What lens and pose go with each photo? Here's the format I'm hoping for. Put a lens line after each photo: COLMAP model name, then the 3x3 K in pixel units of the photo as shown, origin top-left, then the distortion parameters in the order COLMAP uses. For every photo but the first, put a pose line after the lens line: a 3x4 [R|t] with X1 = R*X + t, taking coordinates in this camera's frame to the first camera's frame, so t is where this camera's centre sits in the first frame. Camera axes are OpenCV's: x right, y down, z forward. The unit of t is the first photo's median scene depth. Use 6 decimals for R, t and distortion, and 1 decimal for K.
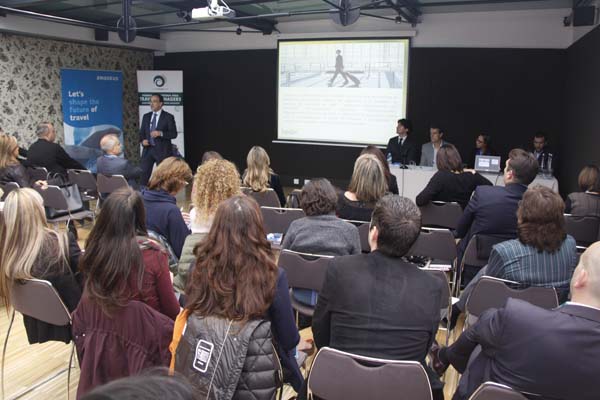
lens RADIAL K [[489.2, 0, 300.0], [0, 489.2, 200.0], [0, 0, 1]] dist [-0.178942, 0.094073]
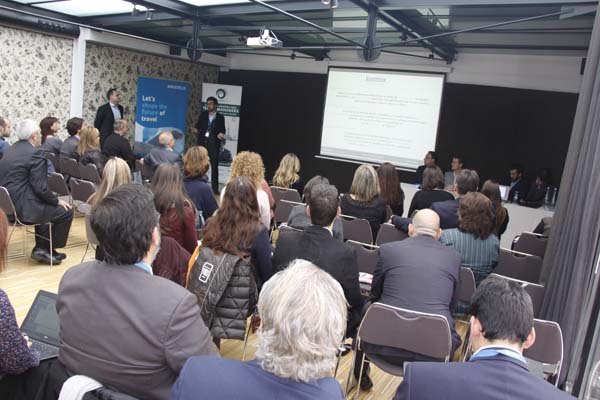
lens RADIAL K [[490.1, 0, 289.7], [0, 490.1, 207.2], [0, 0, 1]] dist [-0.180051, -0.000191]
pose [[0.984804, 0.106855, -0.136906, 0.061302], [-0.110627, 0.993656, -0.020223, 0.028362], [0.133877, 0.035062, 0.990378, -0.125744]]
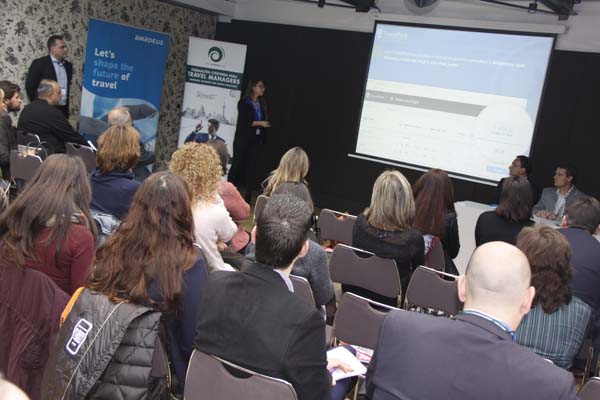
lens RADIAL K [[682.9, 0, 300.0], [0, 682.9, 200.0], [0, 0, 1]] dist [0.001540, 0.037776]
pose [[0.969547, 0.160838, -0.184686, 0.092885], [-0.172901, 0.983614, -0.051079, 0.017321], [0.173445, 0.081456, 0.981469, -0.046179]]
